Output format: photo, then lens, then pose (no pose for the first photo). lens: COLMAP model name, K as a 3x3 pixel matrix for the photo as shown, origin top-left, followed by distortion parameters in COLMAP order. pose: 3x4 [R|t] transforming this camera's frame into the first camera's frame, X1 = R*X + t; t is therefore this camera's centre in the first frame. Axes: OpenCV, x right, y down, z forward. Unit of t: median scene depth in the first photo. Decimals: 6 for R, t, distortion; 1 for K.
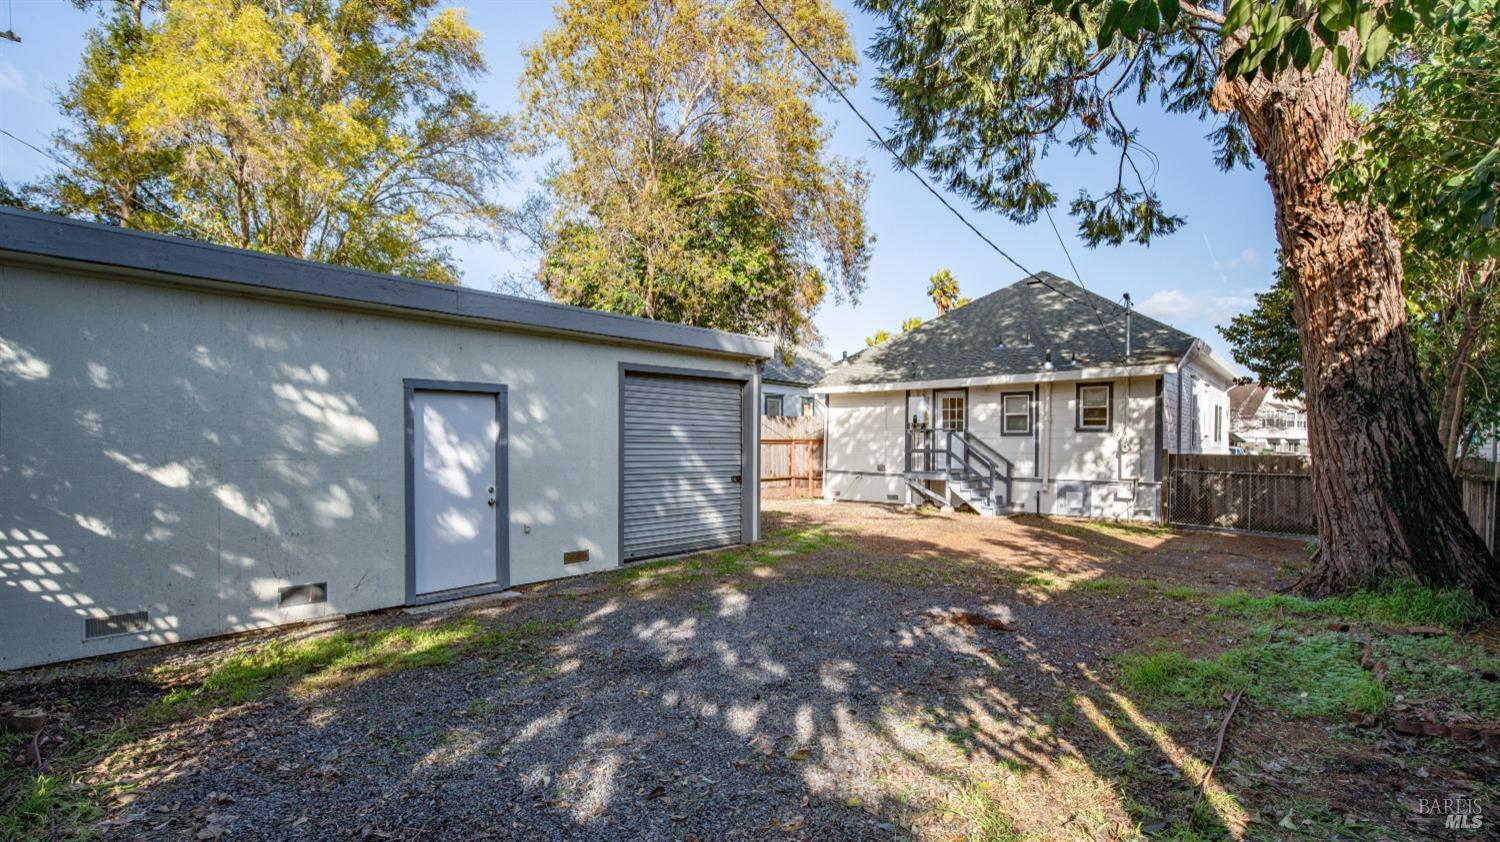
lens RADIAL K [[693.8, 0, 745.9], [0, 693.8, 443.0], [0, 0, 1]] dist [-0.022382, -0.000106]
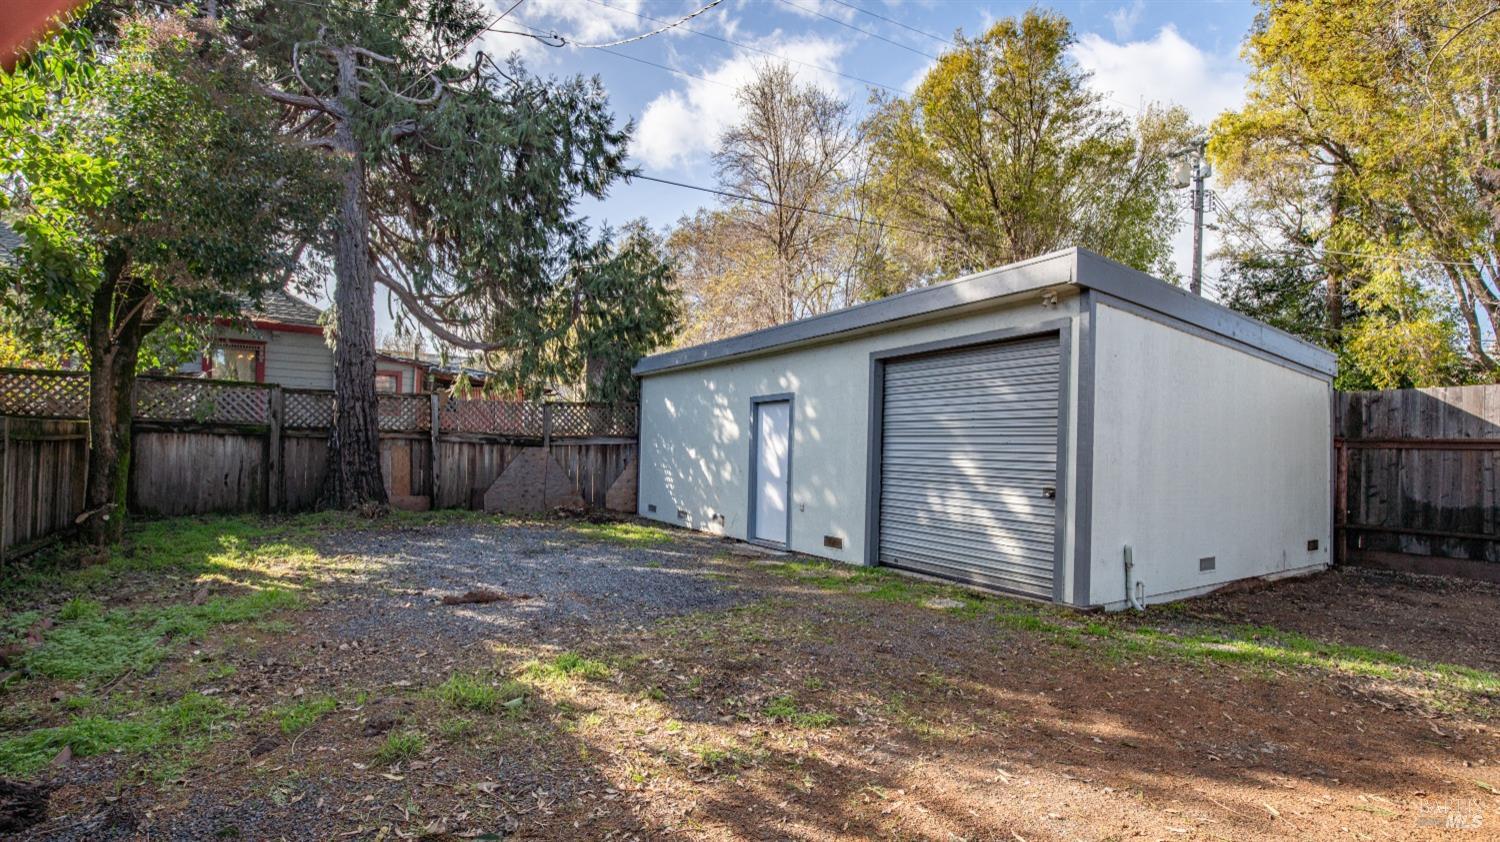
lens RADIAL K [[693.8, 0, 745.9], [0, 693.8, 443.0], [0, 0, 1]] dist [-0.022382, -0.000106]
pose [[-0.291705, -0.022374, -0.956247, 0.984431], [-0.023665, 0.999589, -0.016169, 0.036027], [0.956215, 0.017913, -0.292115, 1.399200]]
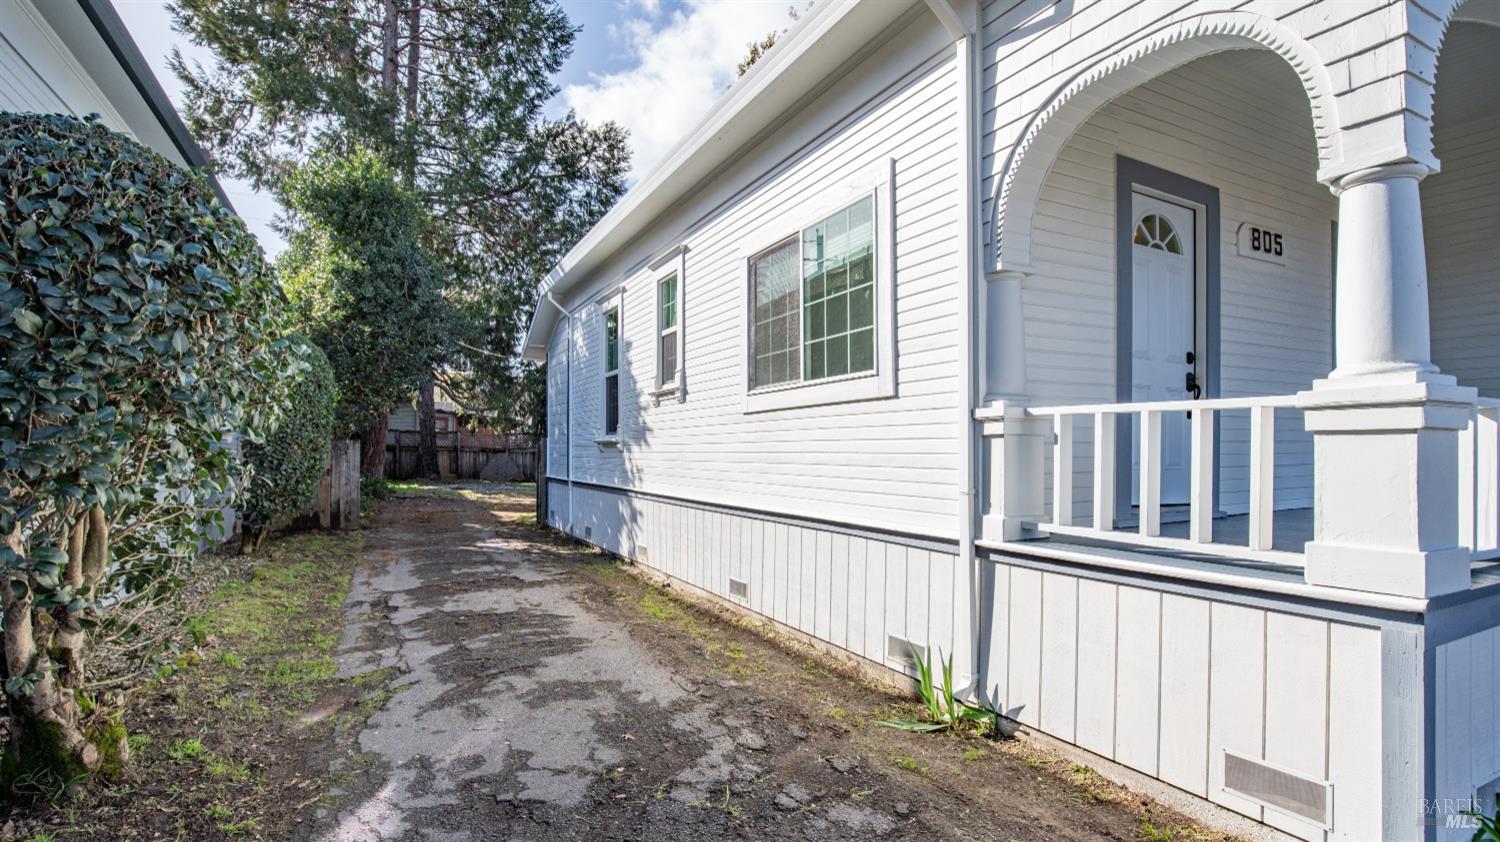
lens RADIAL K [[693.8, 0, 745.9], [0, 693.8, 443.0], [0, 0, 1]] dist [-0.022382, -0.000106]
pose [[-0.361288, -0.026179, -0.932087, 2.894930], [-0.009283, 0.999657, -0.024479, 0.059510], [0.932408, -0.000191, -0.361408, 3.343159]]
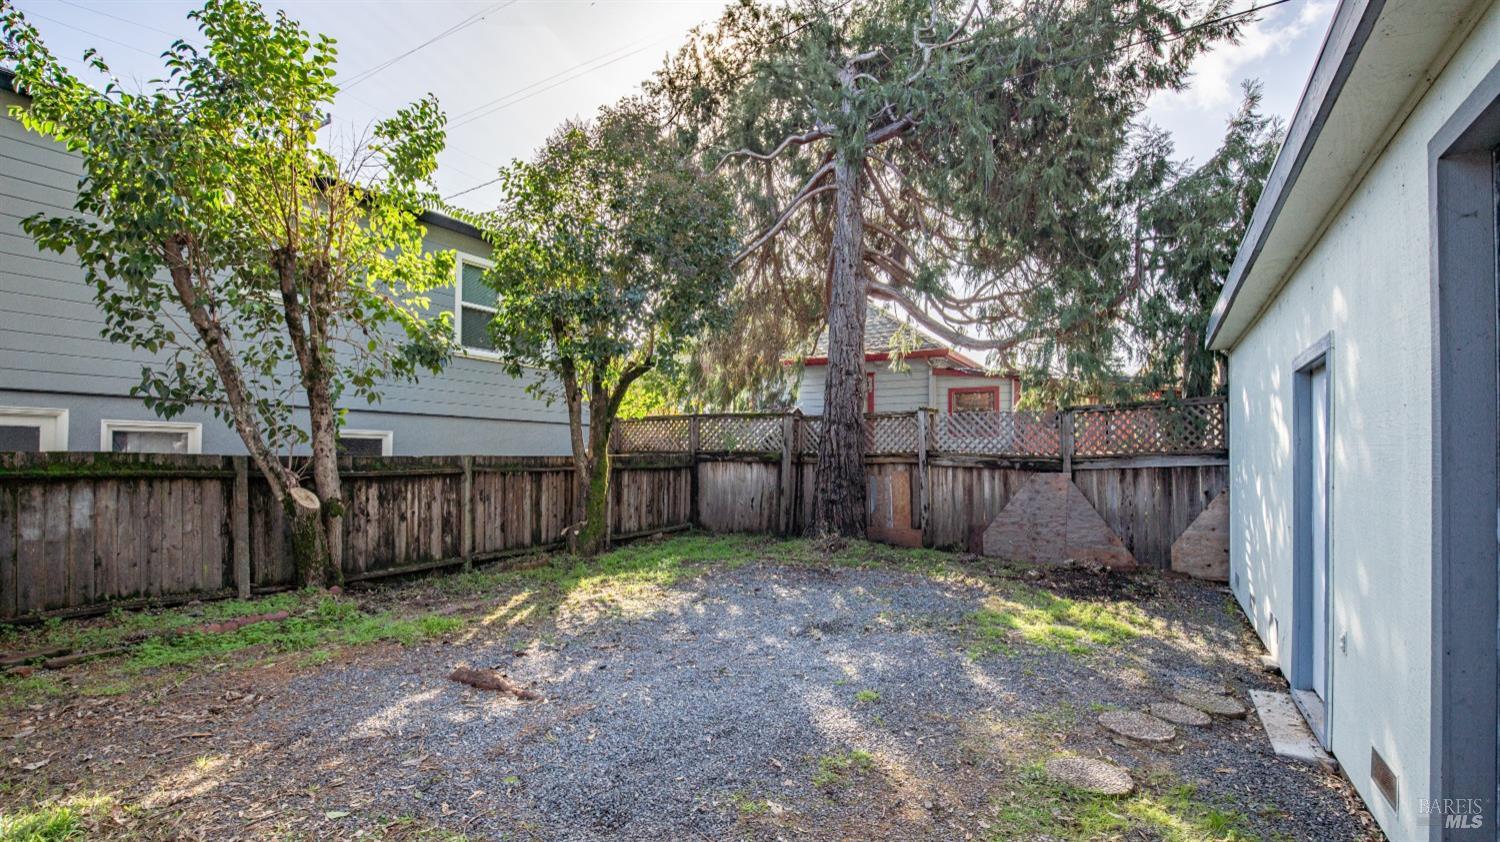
lens RADIAL K [[693.8, 0, 745.9], [0, 693.8, 443.0], [0, 0, 1]] dist [-0.022382, -0.000106]
pose [[-0.984515, -0.016240, -0.174548, 0.156290], [-0.012393, 0.999656, -0.023106, 0.011819], [0.174863, -0.020585, -0.984378, 1.518796]]
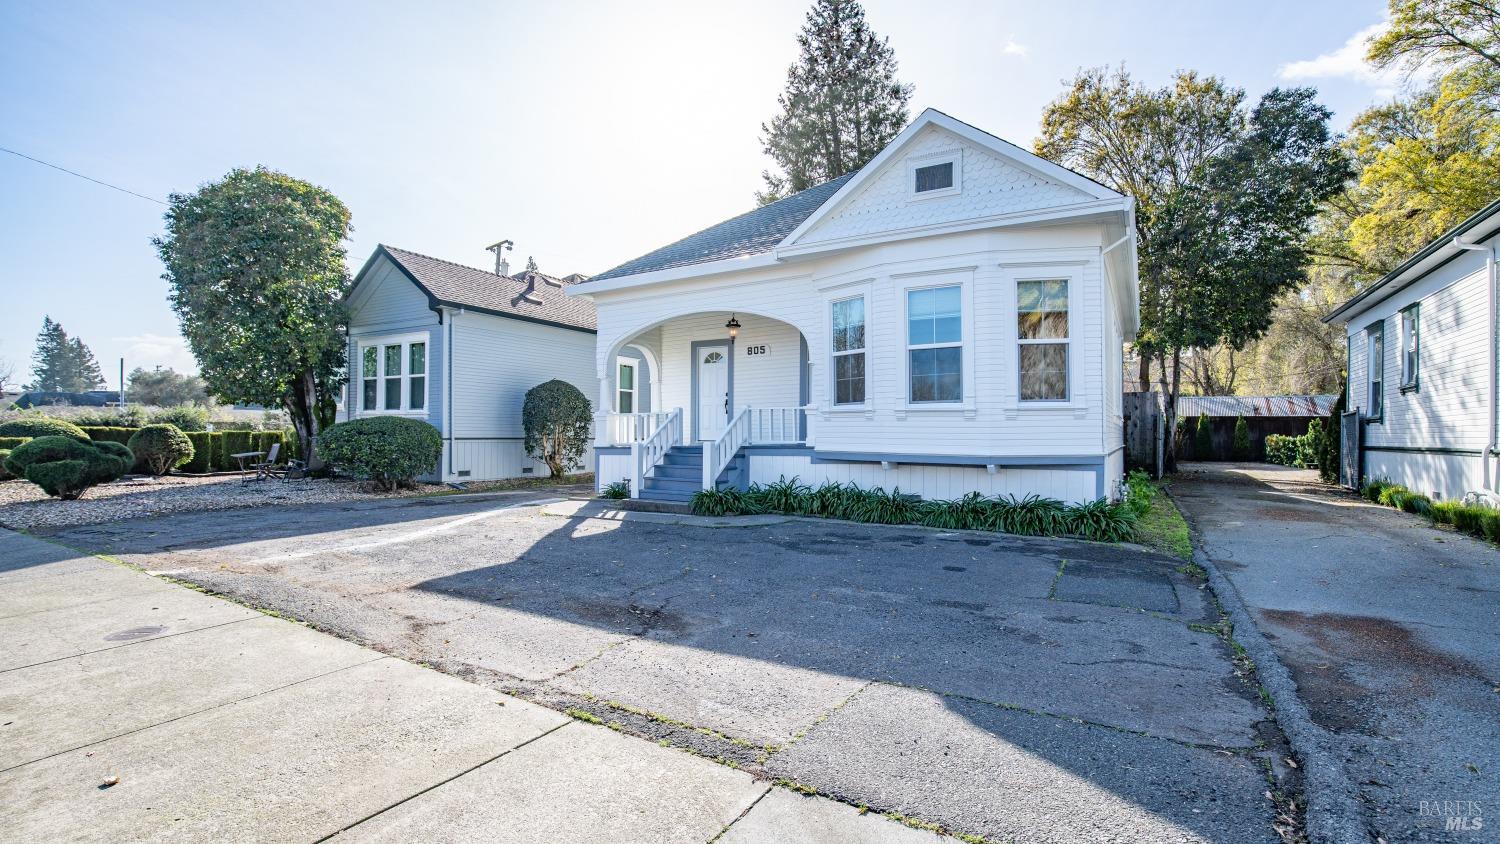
lens RADIAL K [[691.8, 0, 755.7], [0, 691.8, 437.8], [0, 0, 1]] dist [-0.045512, 0.015967]
pose [[-0.982736, -0.011643, -0.184649, 2.345022], [-0.012103, 0.999926, 0.001362, 0.087222], [0.184620, 0.003574, -0.982804, 5.962196]]
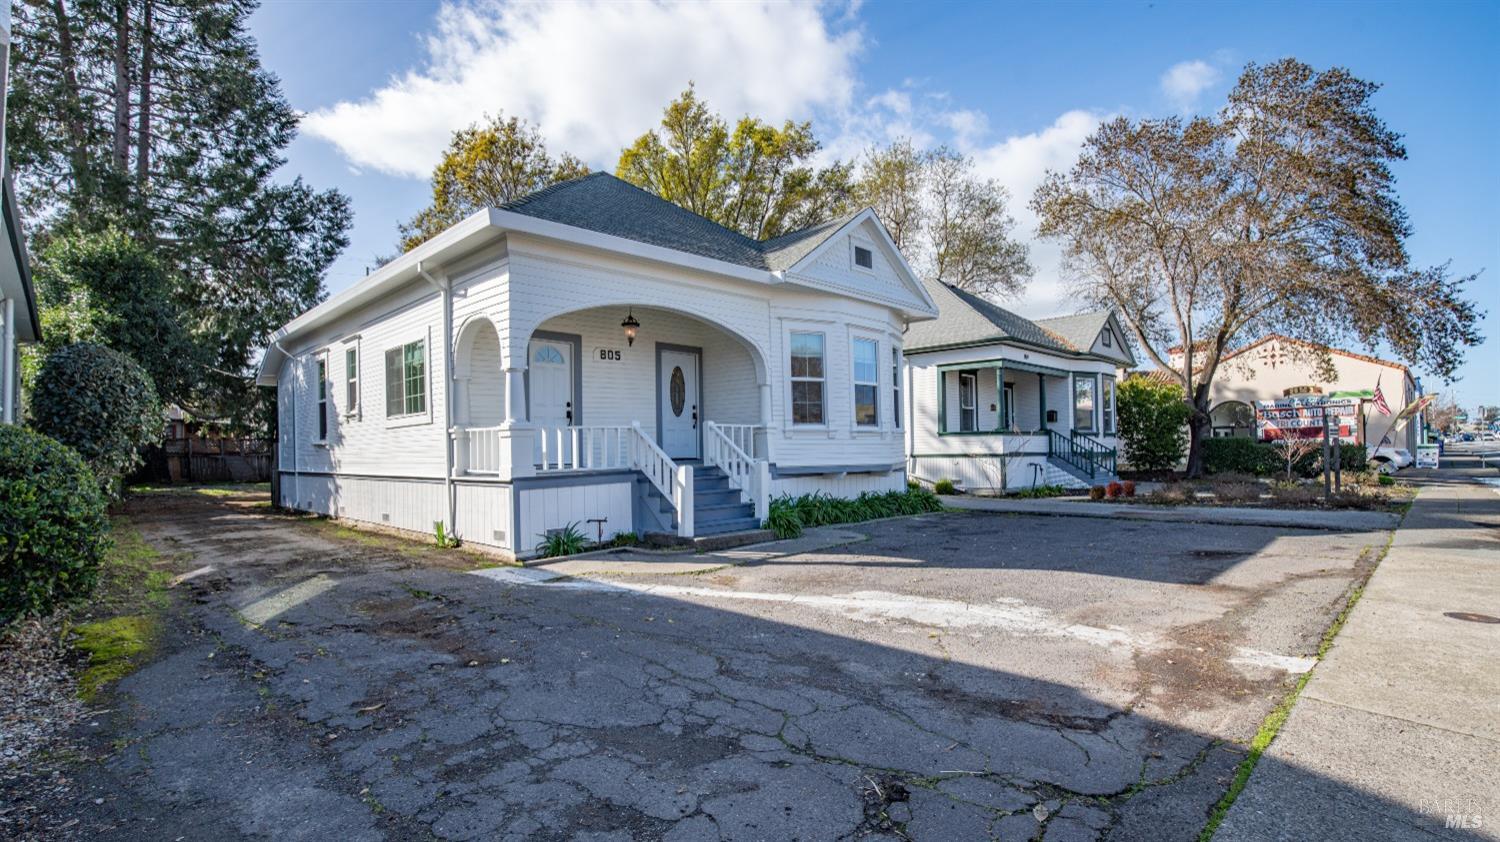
lens RADIAL K [[693.8, 0, 745.9], [0, 693.8, 443.0], [0, 0, 1]] dist [-0.022382, -0.000106]
pose [[-0.063695, -0.019913, -0.997771, 3.880129], [0.018157, 0.999612, -0.021109, 0.094401], [0.997804, -0.019461, -0.063308, 4.141708]]
